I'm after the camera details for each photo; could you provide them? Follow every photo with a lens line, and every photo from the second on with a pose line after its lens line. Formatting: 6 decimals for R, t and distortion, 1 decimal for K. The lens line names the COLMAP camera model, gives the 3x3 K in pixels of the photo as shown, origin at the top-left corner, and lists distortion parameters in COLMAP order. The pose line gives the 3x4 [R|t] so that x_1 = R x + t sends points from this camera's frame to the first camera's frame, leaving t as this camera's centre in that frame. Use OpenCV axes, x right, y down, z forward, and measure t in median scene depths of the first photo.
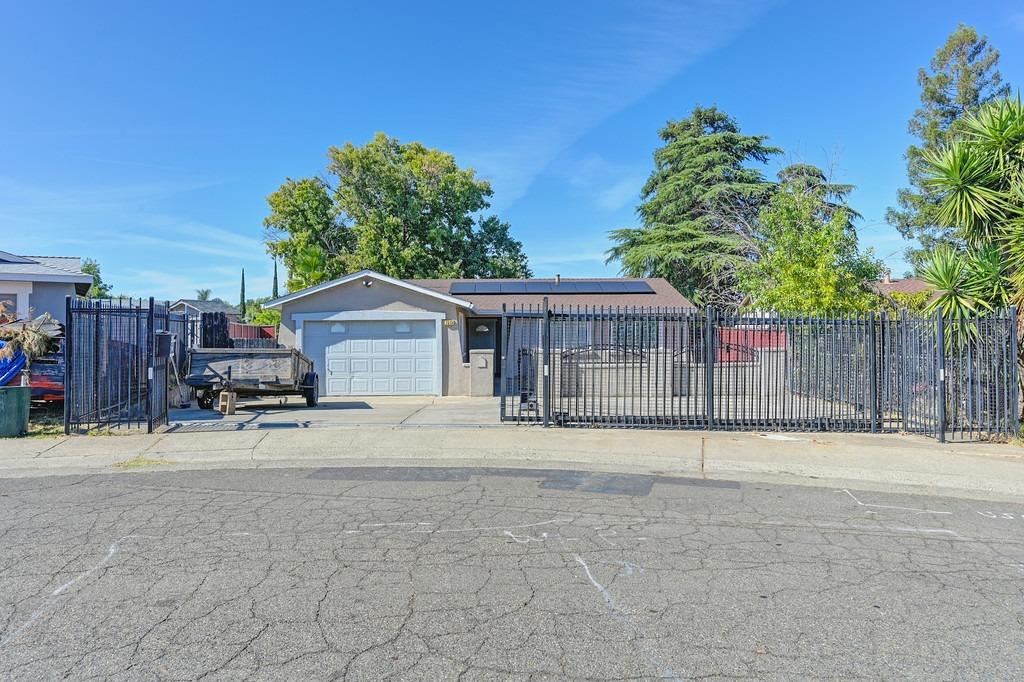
lens RADIAL K [[630.7, 0, 512.6], [0, 630.7, 334.4], [0, 0, 1]] dist [-0.001709, 0.000089]
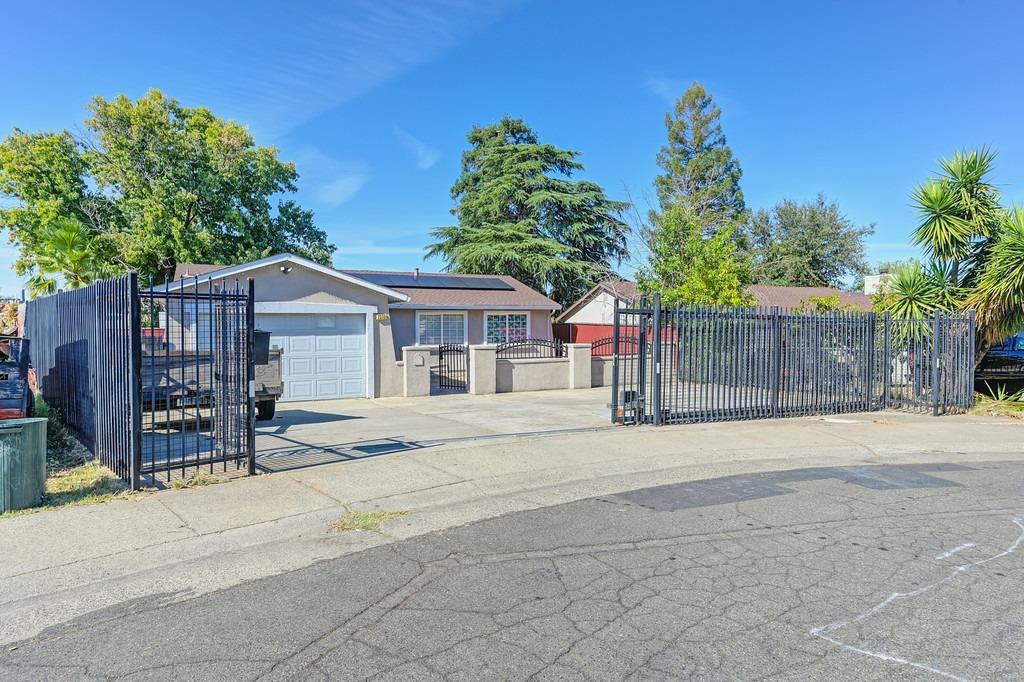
lens RADIAL K [[598.0, 0, 515.0], [0, 598.0, 349.7], [0, 0, 1]] dist [-0.000813, -0.002648]
pose [[0.901055, -0.014607, 0.433459, -0.160577], [-0.000853, 0.999371, 0.035451, -0.001198], [-0.433704, -0.032313, 0.900476, 0.076813]]
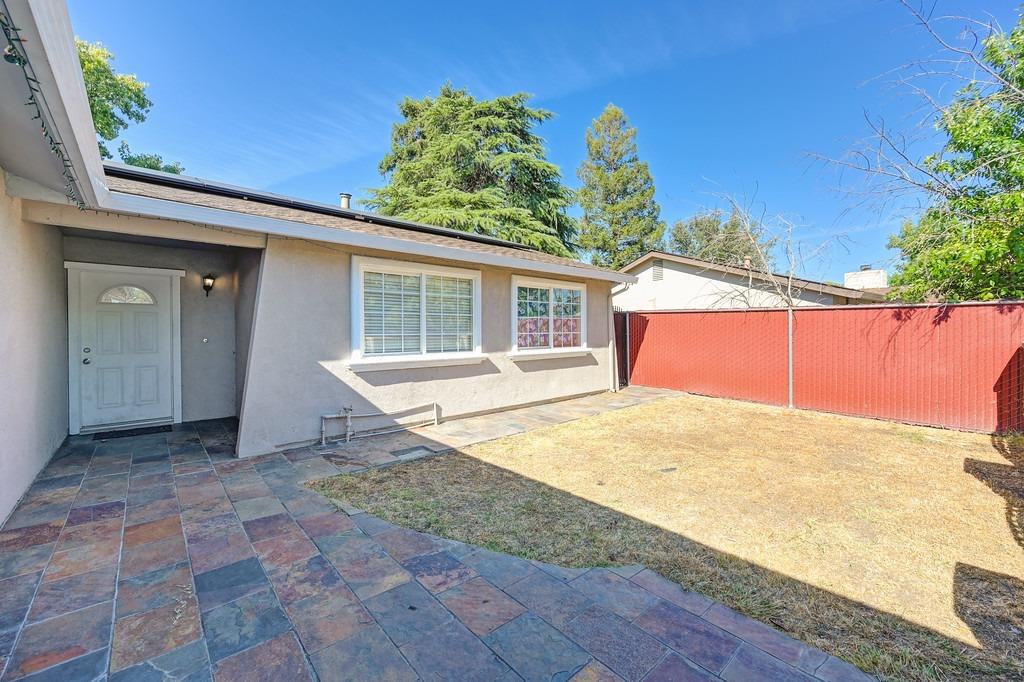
lens RADIAL K [[406.9, 0, 512.7], [0, 406.9, 340.7], [0, 0, 1]] dist [-0.003908, 0.000247]
pose [[0.758084, -0.003809, 0.652146, -0.027778], [-0.002070, 0.999964, 0.008247, 0.010443], [-0.652154, -0.007602, 0.758049, 0.560642]]
